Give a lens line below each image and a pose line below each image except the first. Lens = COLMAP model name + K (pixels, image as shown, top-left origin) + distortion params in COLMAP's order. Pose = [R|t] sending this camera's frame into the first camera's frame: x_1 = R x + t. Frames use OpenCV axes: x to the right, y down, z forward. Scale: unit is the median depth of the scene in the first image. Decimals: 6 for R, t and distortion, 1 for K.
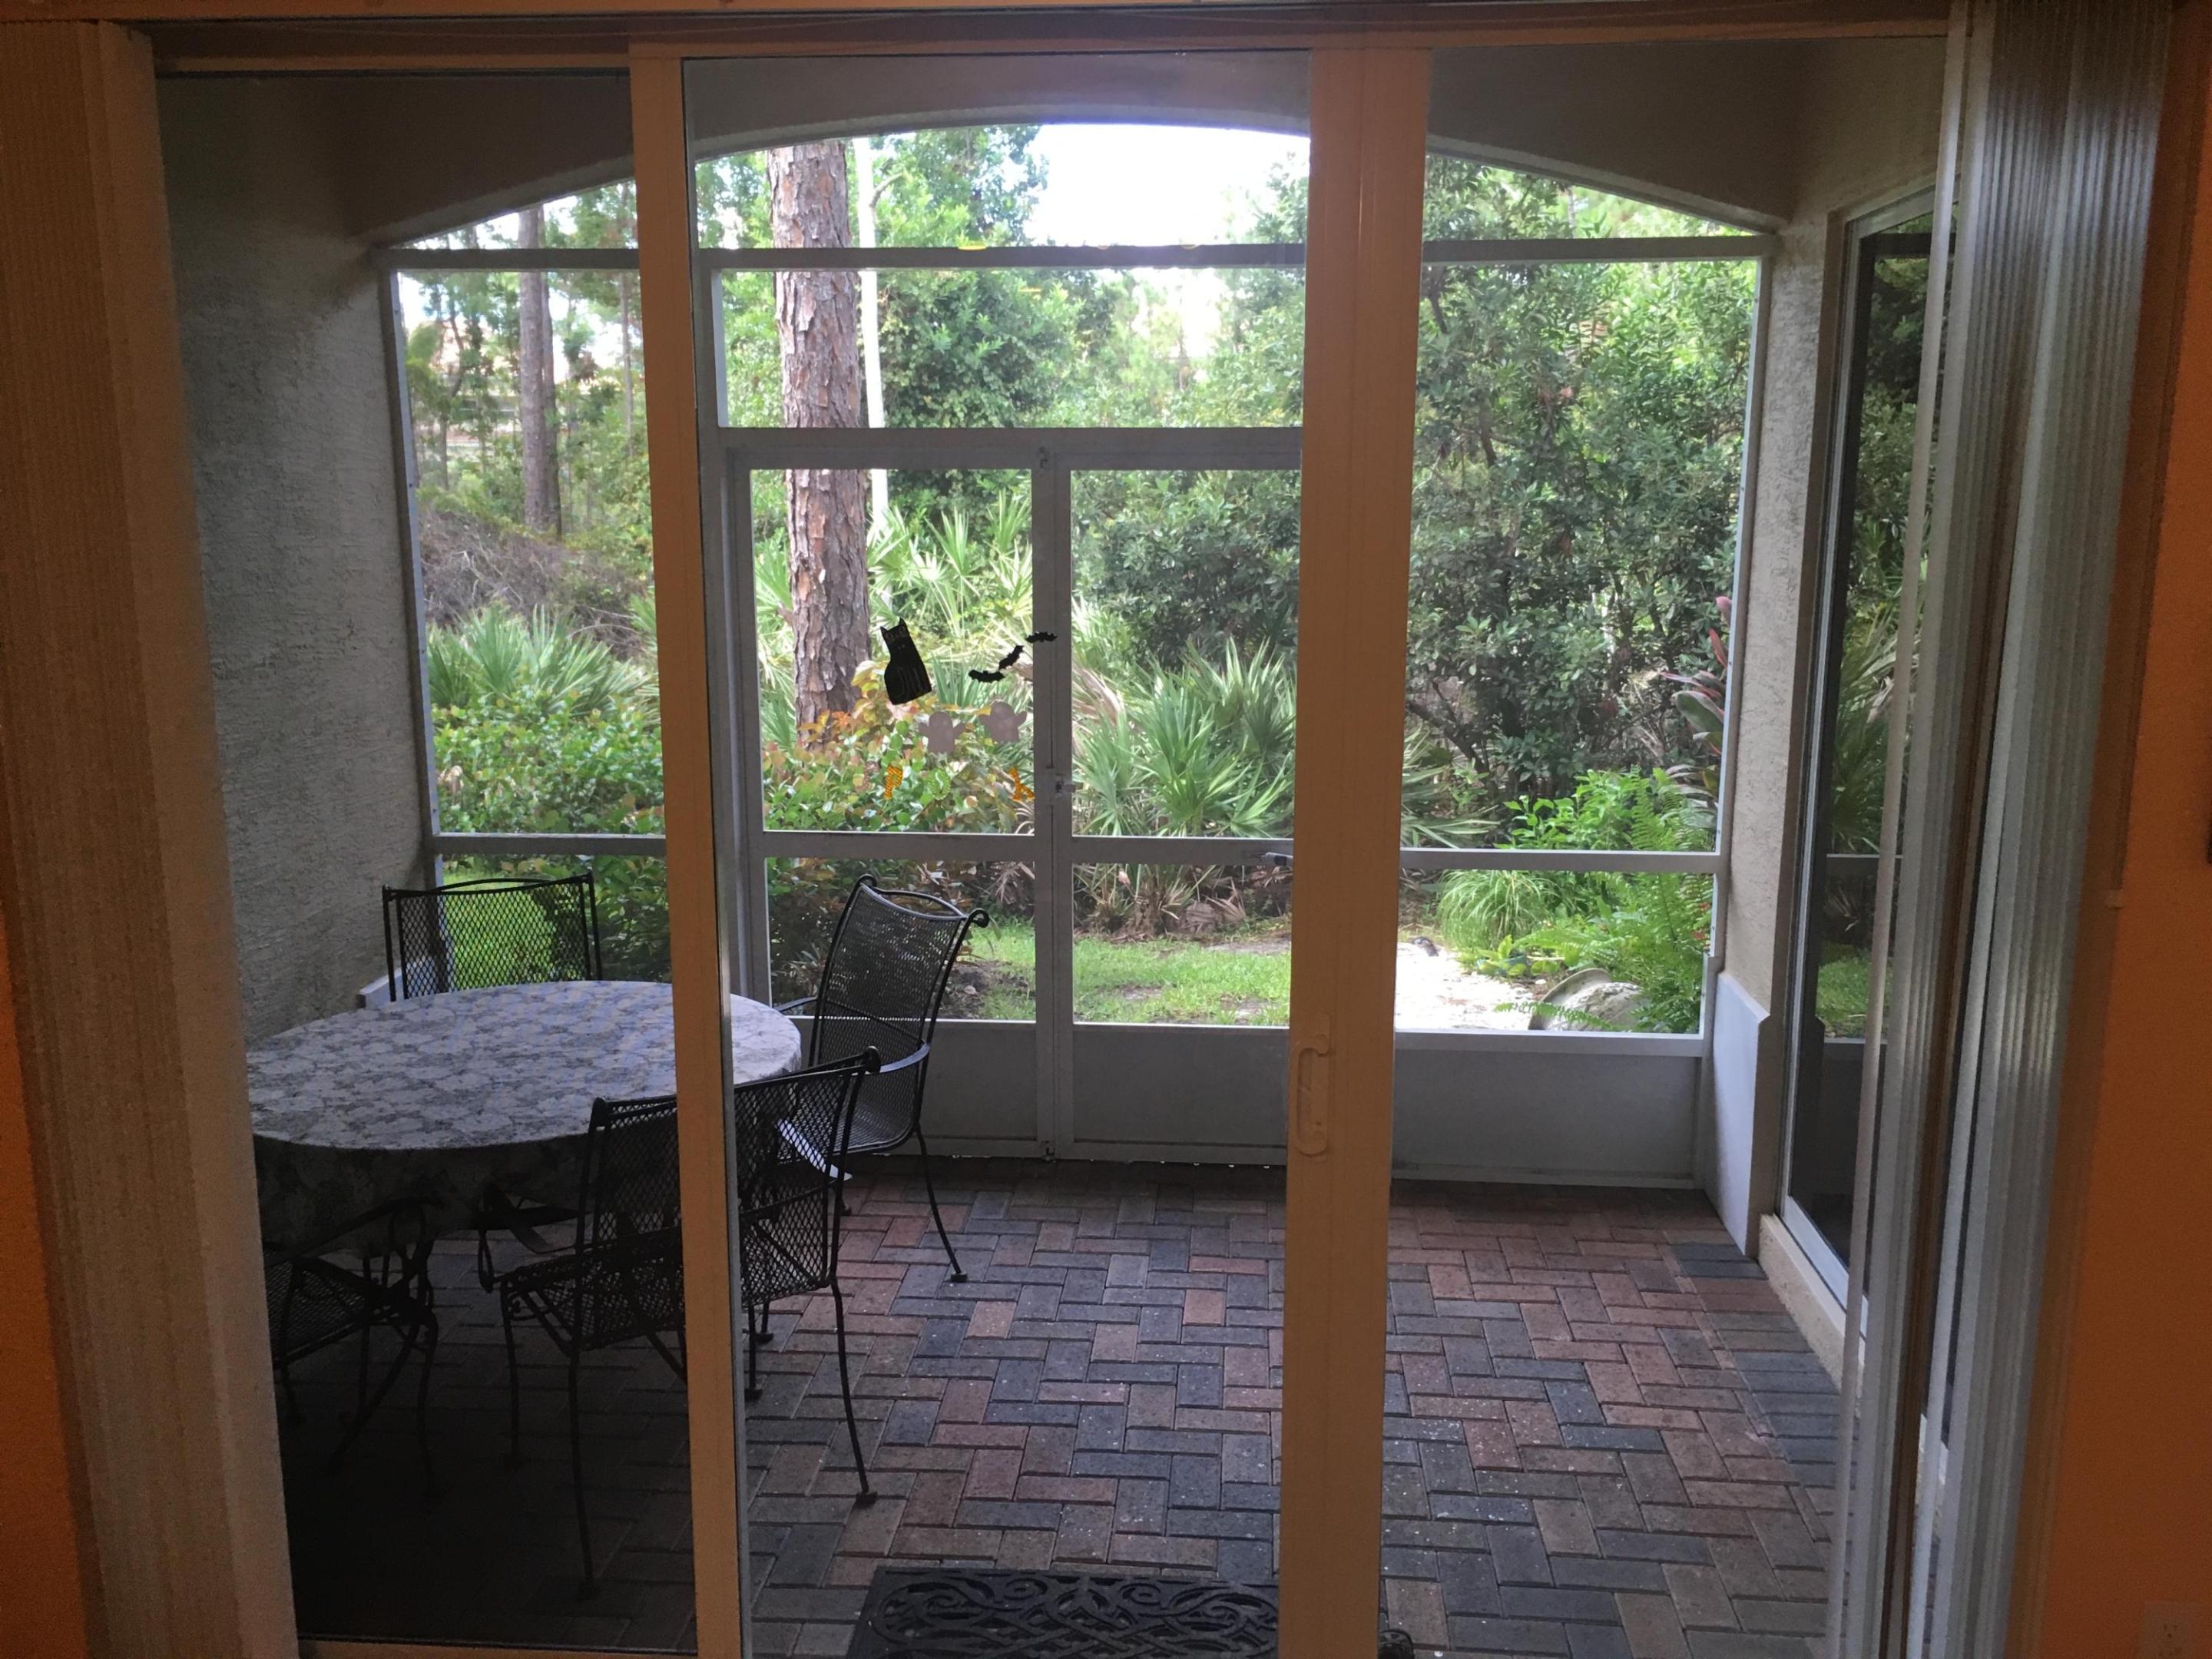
lens RADIAL K [[1867.9, 0, 1106.0], [0, 1867.9, 829.5], [0, 0, 1]] dist [0.065307, -0.078382]
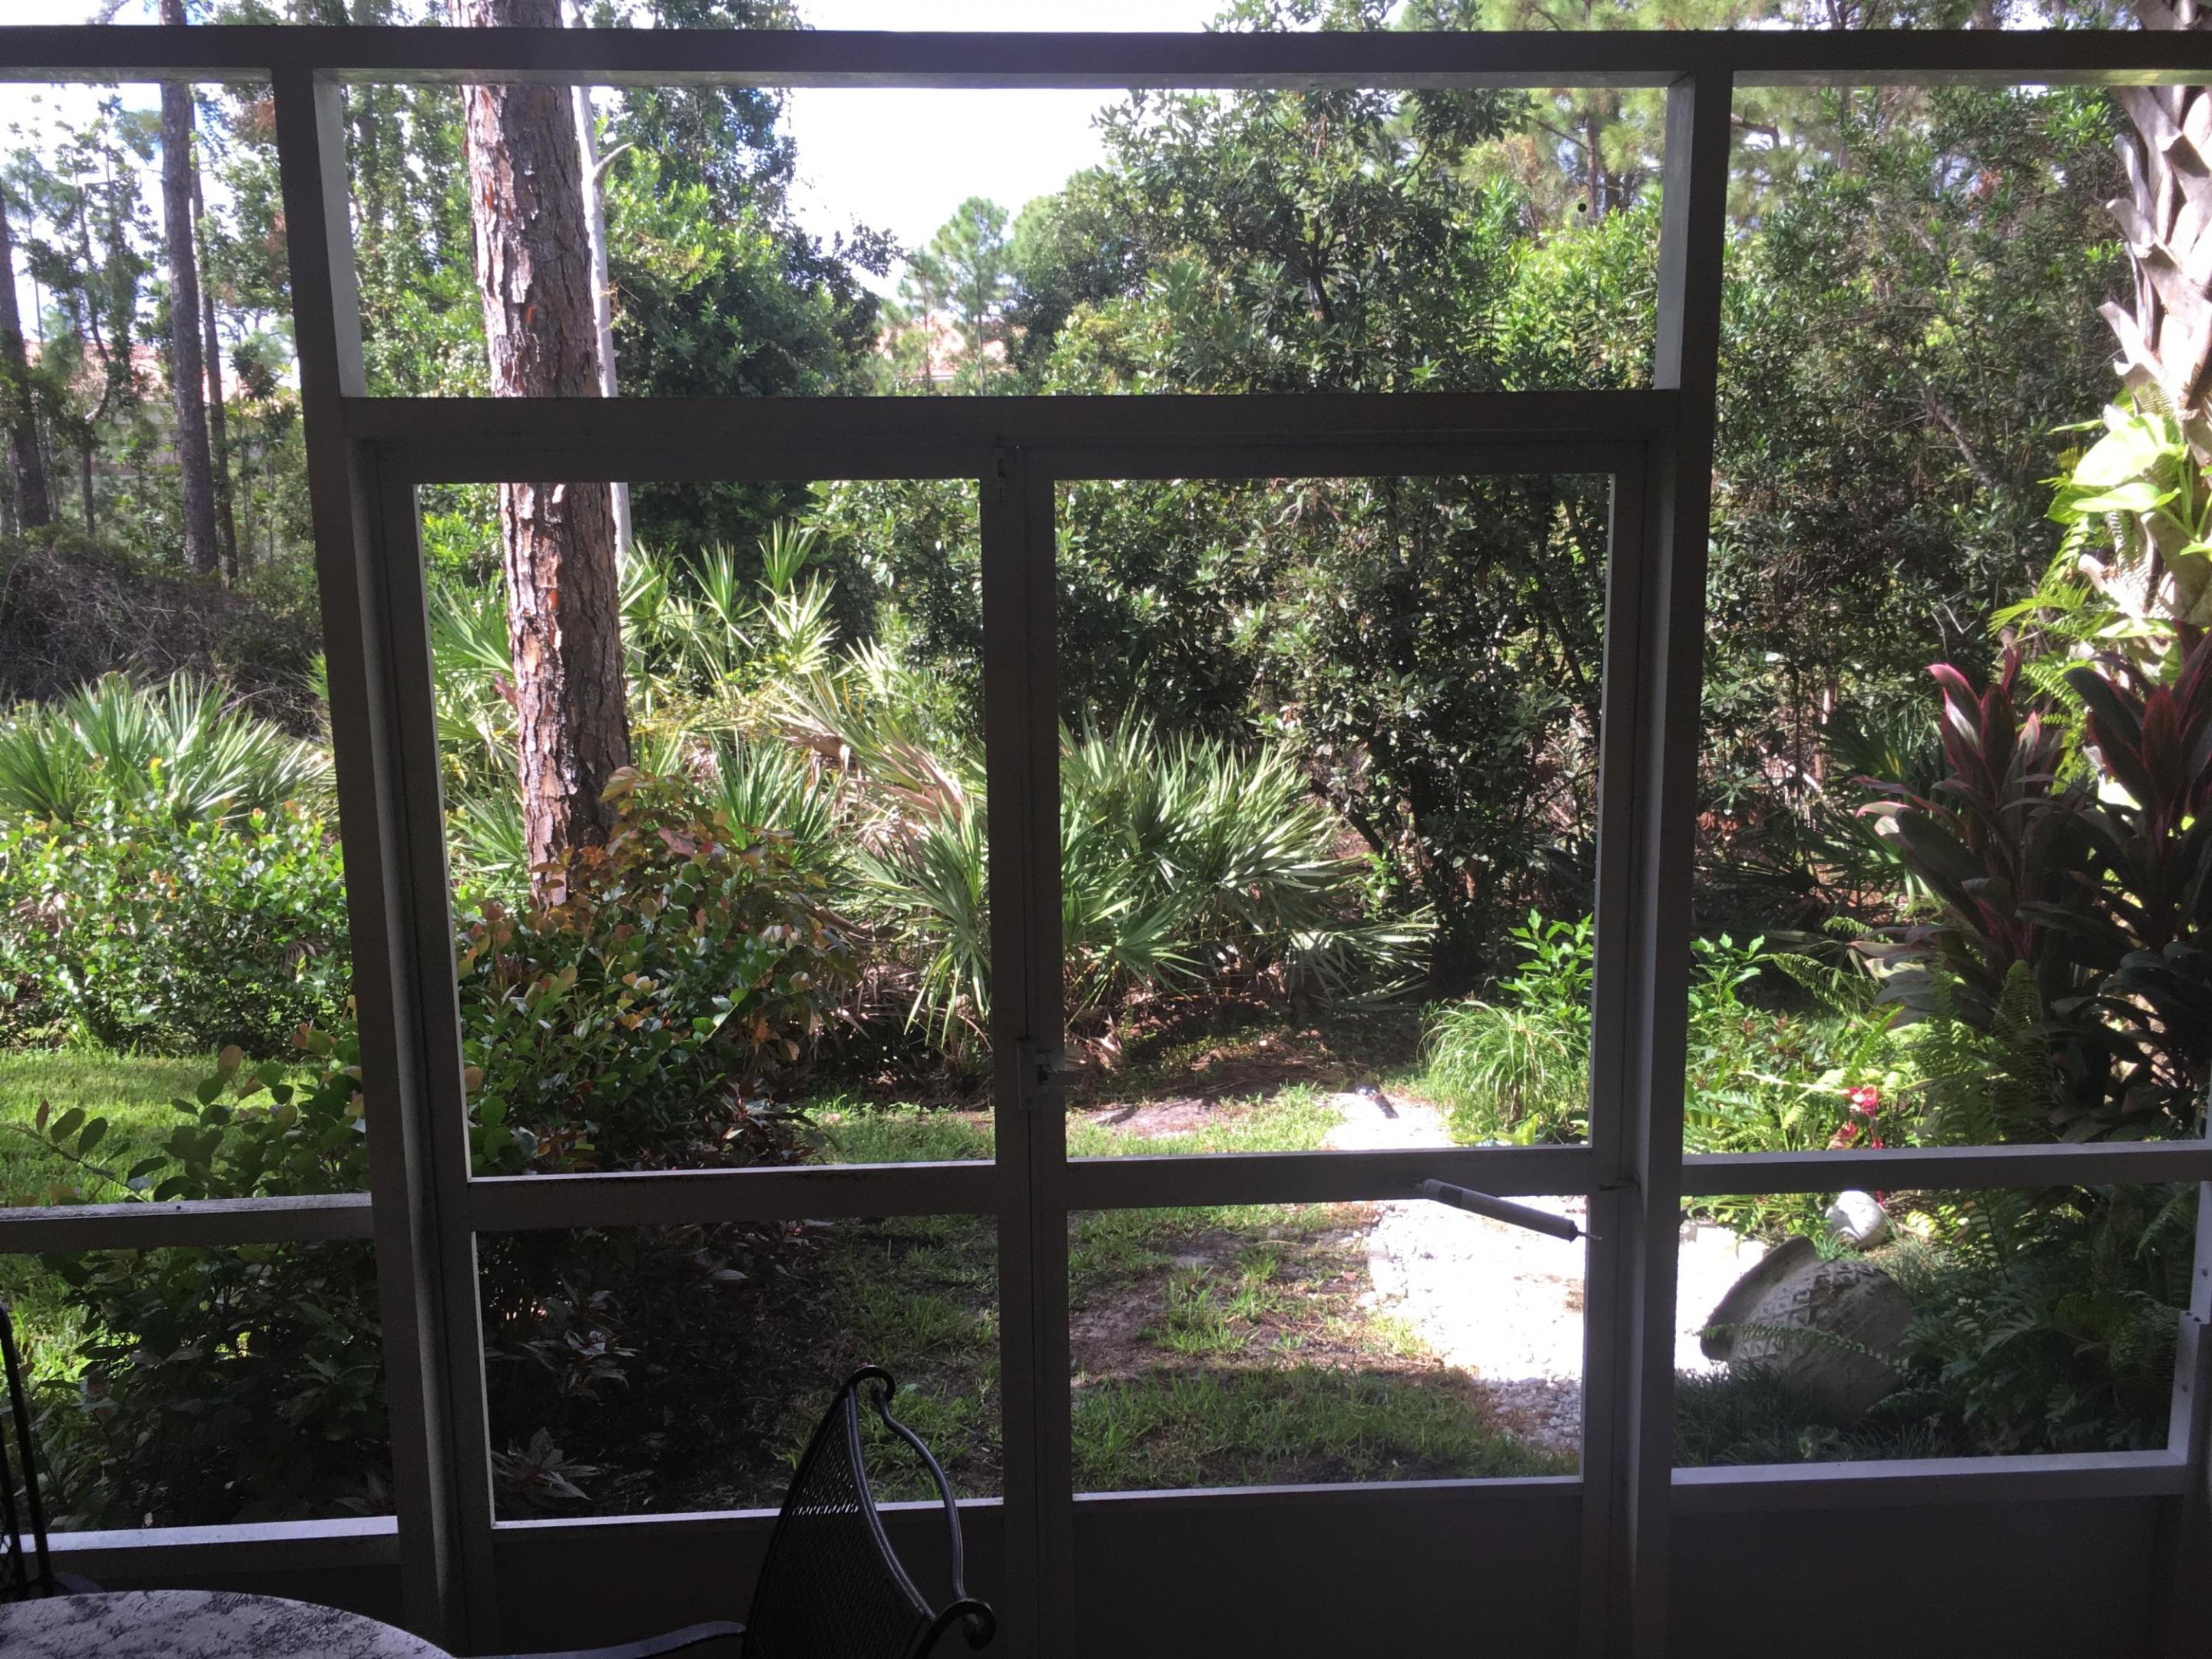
lens RADIAL K [[1867.9, 0, 1106.0], [0, 1867.9, 829.5], [0, 0, 1]] dist [0.065307, -0.078382]
pose [[0.990455, -0.034928, 0.133339, -0.031170], [0.036847, 0.999249, -0.011953, -0.035088], [-0.132822, 0.016752, 0.990998, 0.193420]]
